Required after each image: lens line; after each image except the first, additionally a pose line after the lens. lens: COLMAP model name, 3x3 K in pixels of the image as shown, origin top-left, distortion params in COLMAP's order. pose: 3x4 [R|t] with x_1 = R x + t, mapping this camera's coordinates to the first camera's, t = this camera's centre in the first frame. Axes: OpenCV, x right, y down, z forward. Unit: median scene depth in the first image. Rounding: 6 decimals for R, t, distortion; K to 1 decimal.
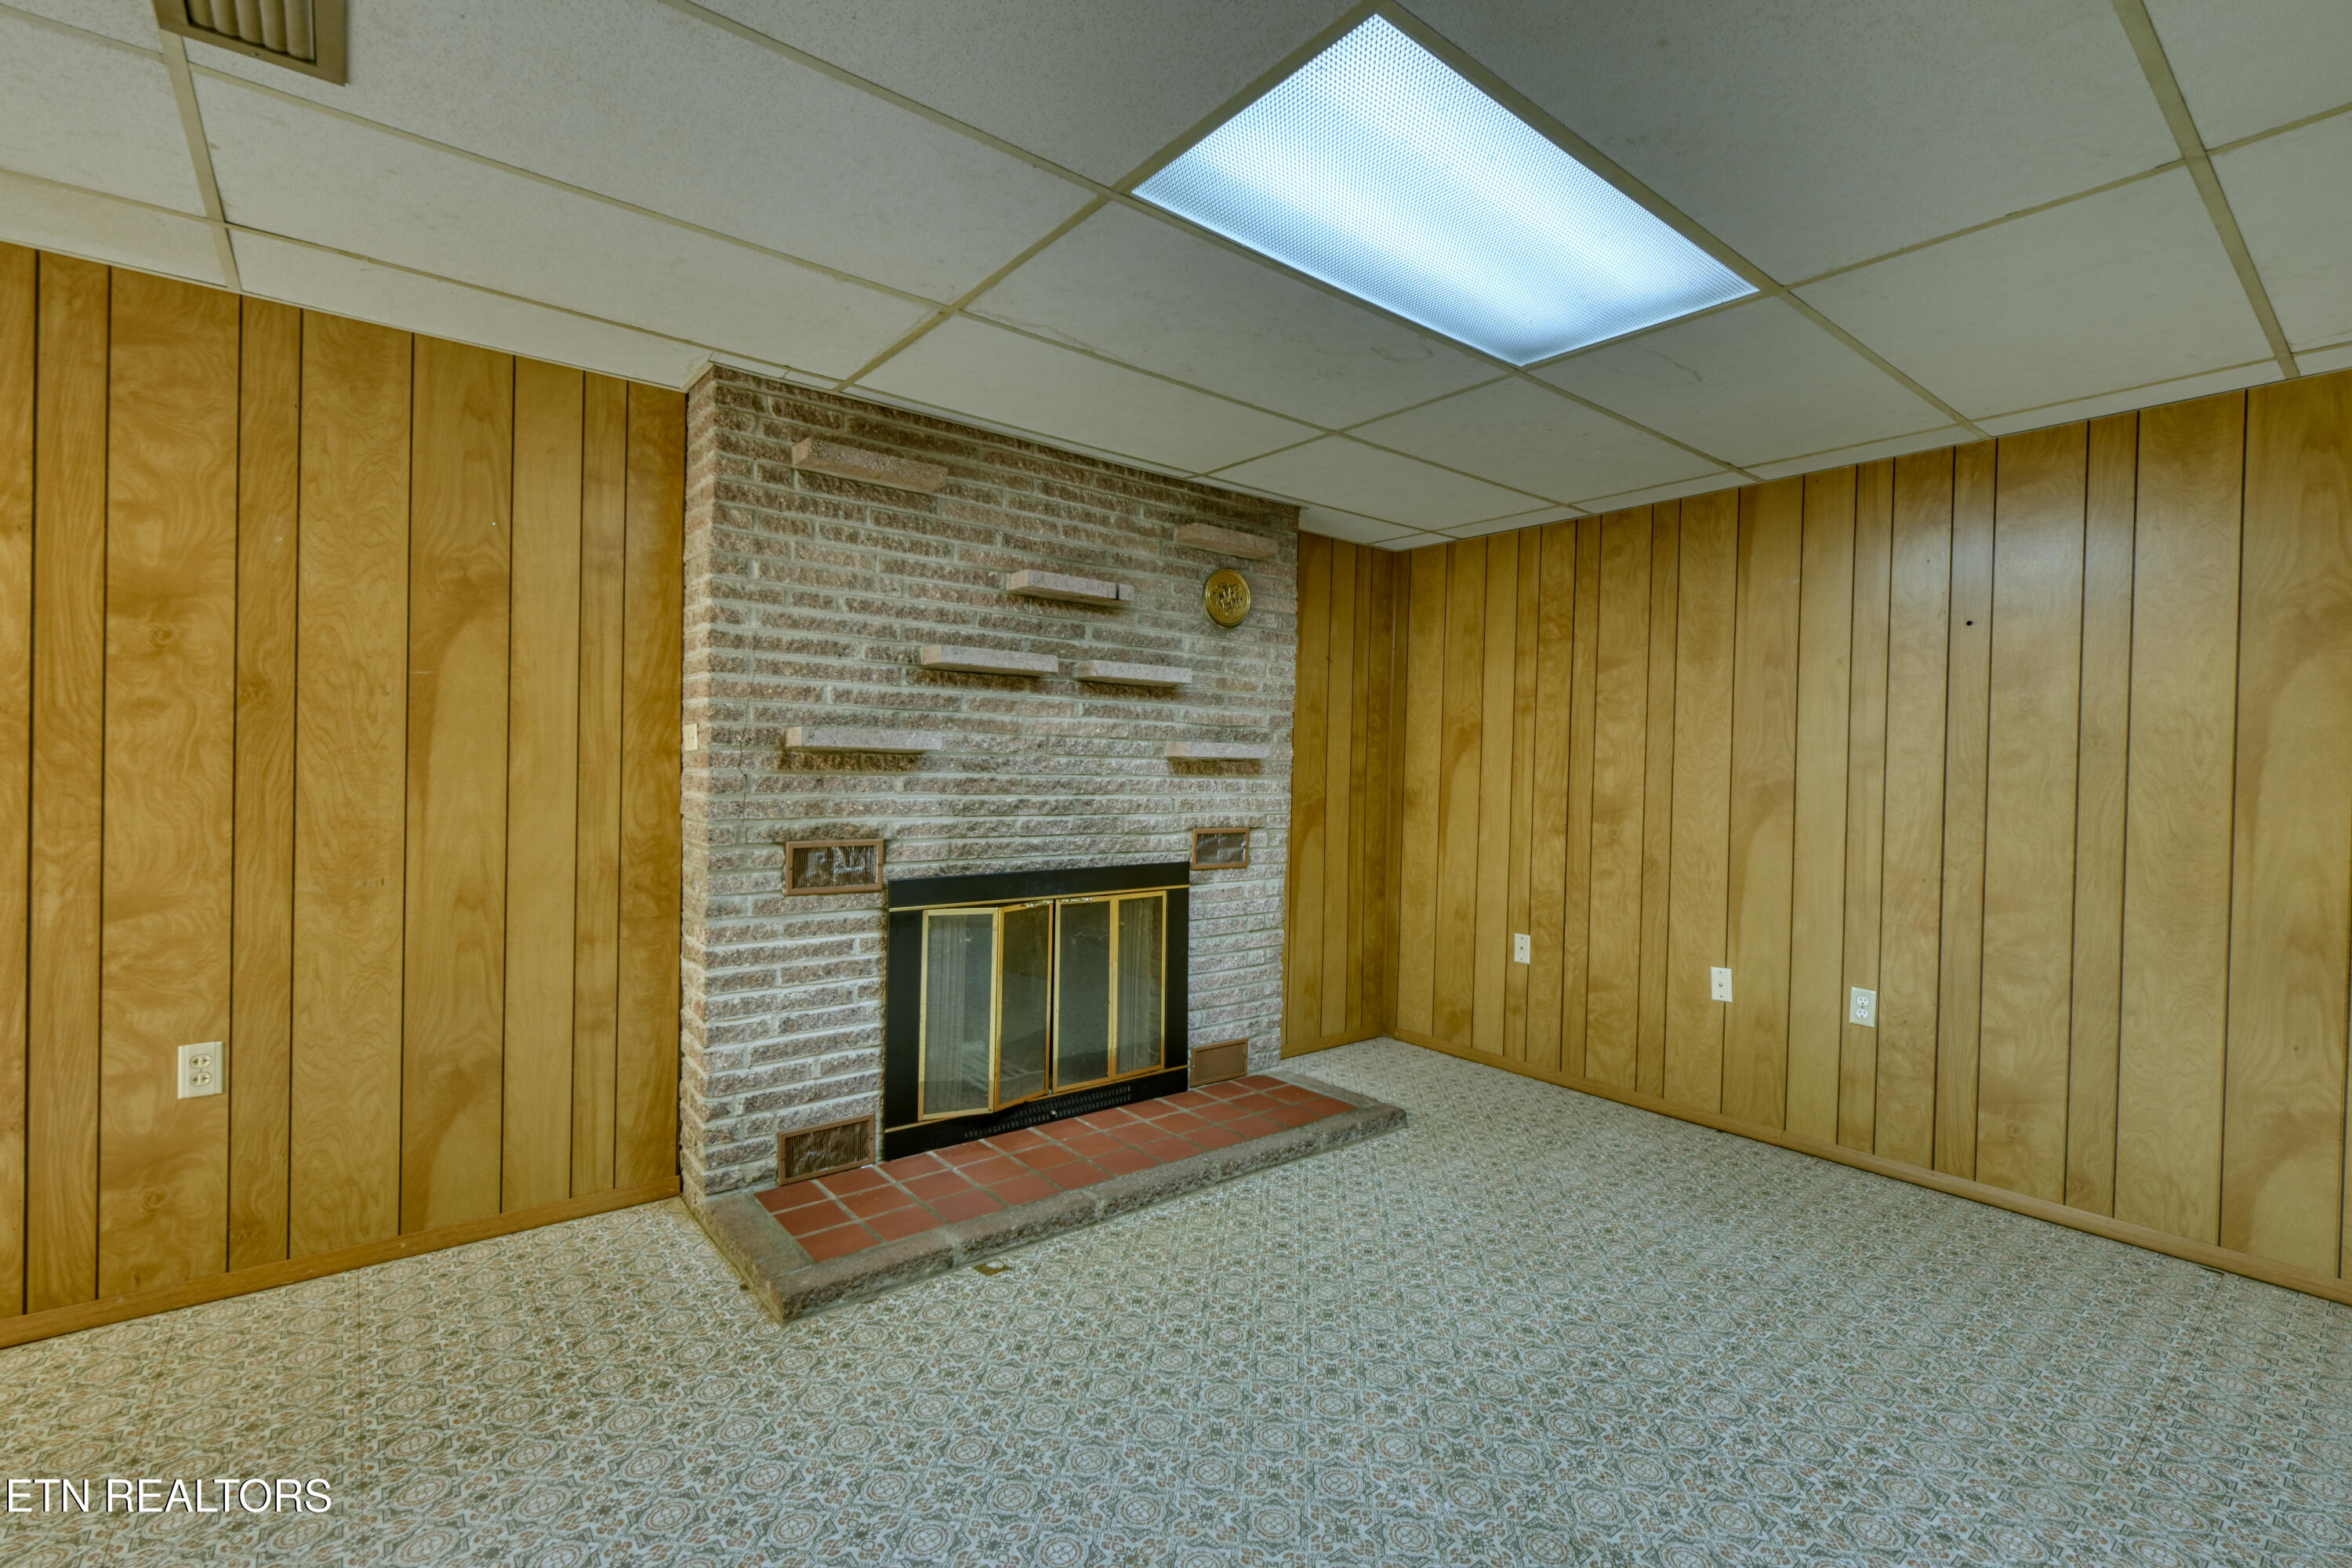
lens RADIAL K [[1032.5, 0, 1195.1], [0, 1032.5, 779.6], [0, 0, 1]] dist [-0.004834, 0.000748]
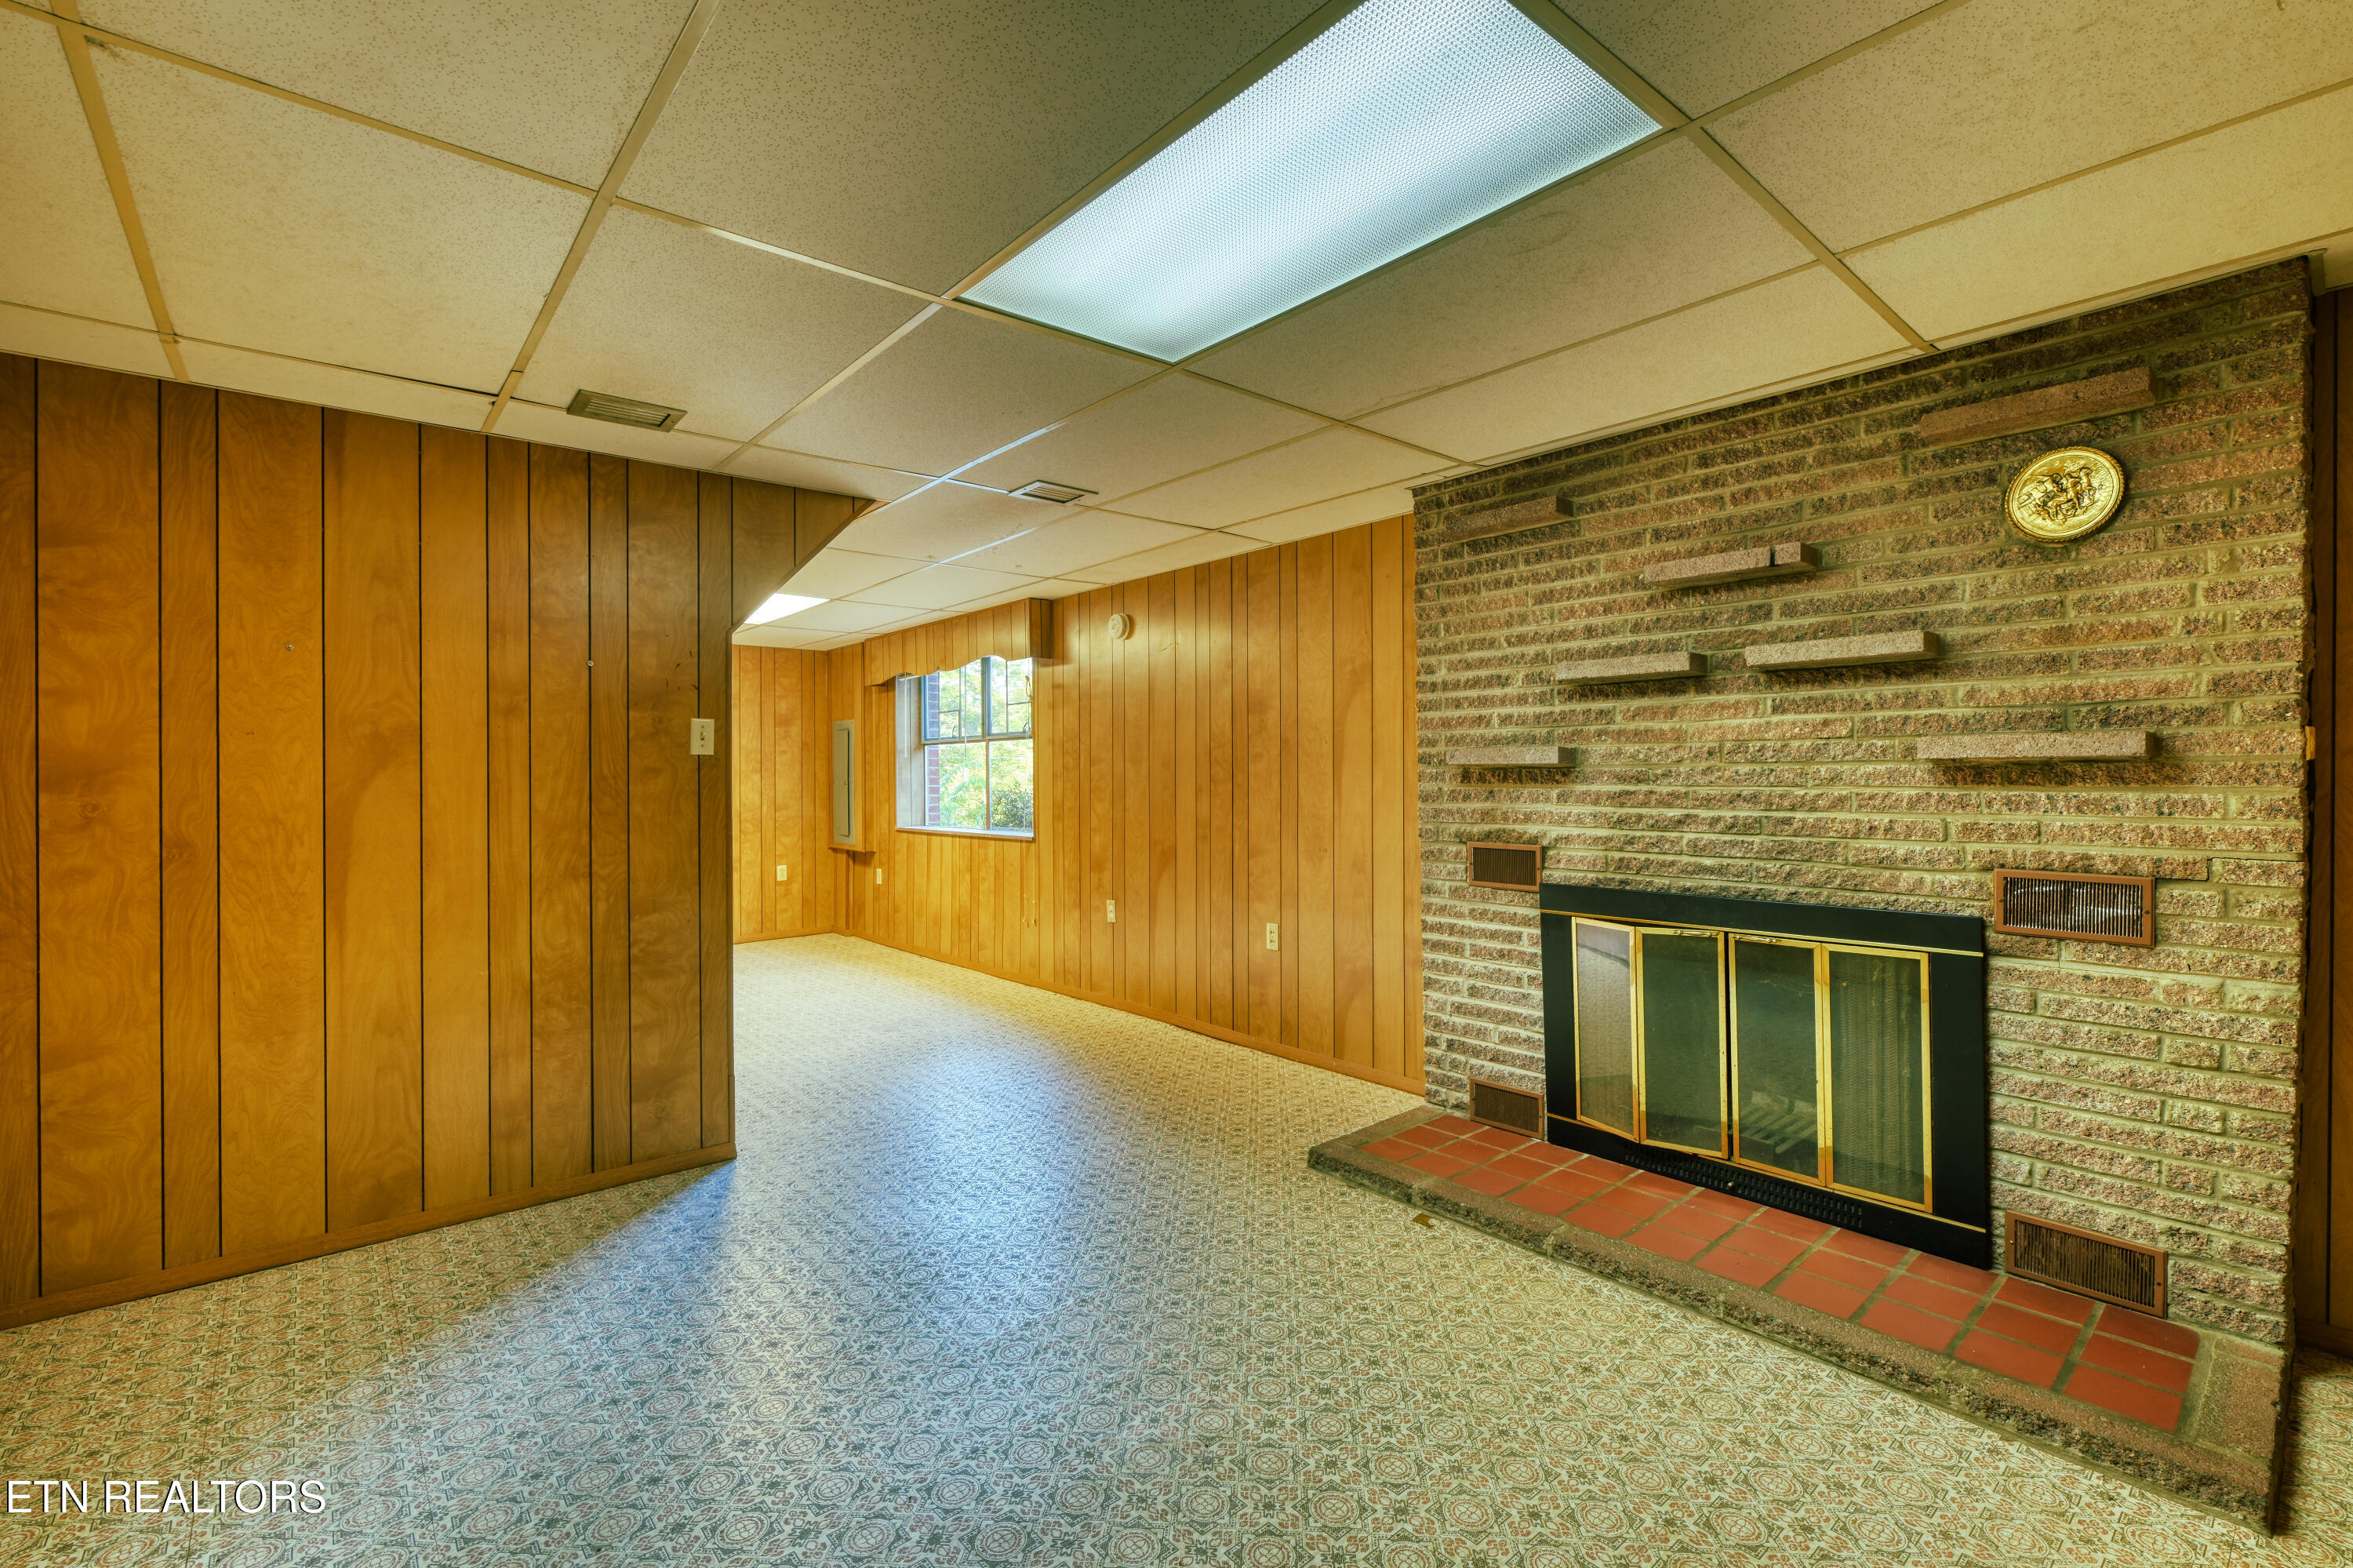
lens RADIAL K [[1033.0, 0, 1190.5], [0, 1033.0, 776.2], [0, 0, 1]] dist [-0.004834, 0.000748]
pose [[0.027460, -0.018292, -0.999456, 0.772693], [-0.006303, 0.999810, -0.018472, 0.006052], [0.999603, 0.006807, 0.027340, 0.581232]]
